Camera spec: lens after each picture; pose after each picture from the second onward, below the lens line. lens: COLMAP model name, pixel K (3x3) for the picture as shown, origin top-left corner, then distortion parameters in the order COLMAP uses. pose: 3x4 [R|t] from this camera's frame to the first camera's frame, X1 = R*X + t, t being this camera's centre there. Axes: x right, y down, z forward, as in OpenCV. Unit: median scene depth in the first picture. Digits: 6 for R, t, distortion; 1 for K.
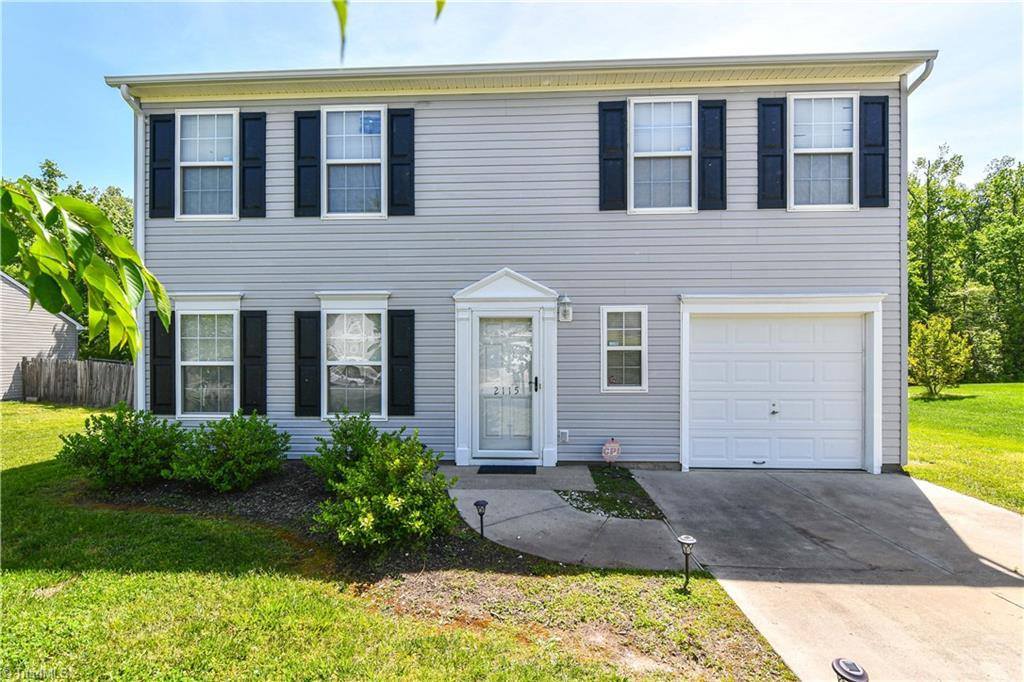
lens RADIAL K [[500.1, 0, 485.6], [0, 500.1, 367.4], [0, 0, 1]] dist [0.007814, -0.006608]
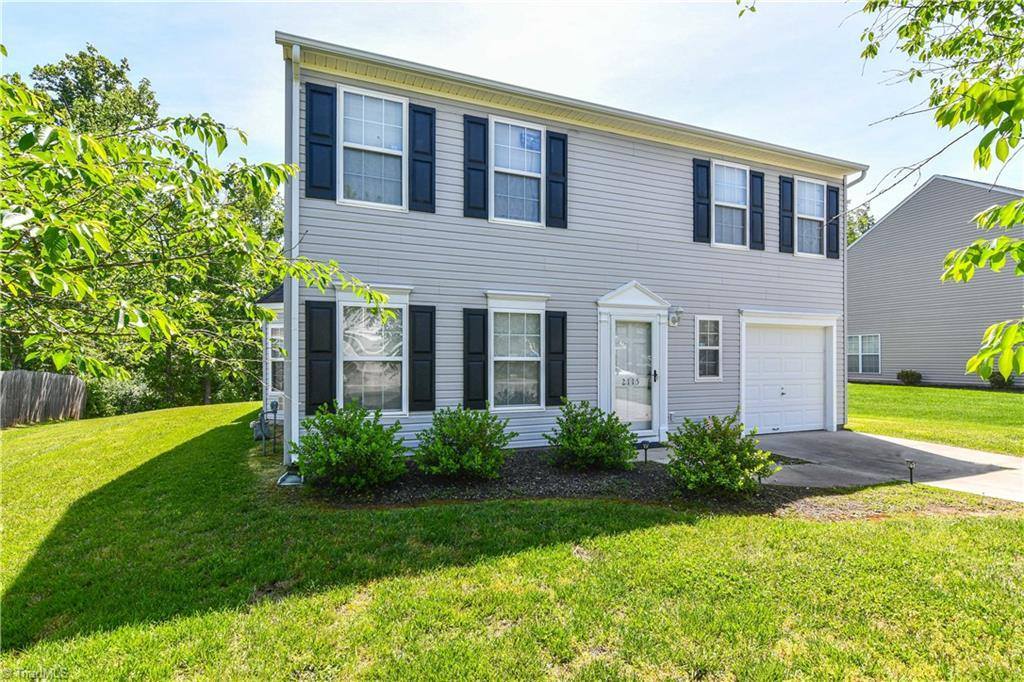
lens RADIAL K [[500.1, 0, 503.3], [0, 500.1, 361.4], [0, 0, 1]] dist [0.007814, -0.006608]
pose [[0.904430, 0.000027, 0.426621, -0.761508], [0.001634, 0.999992, -0.003529, 0.000882], [-0.426618, 0.003889, 0.904423, 0.037657]]
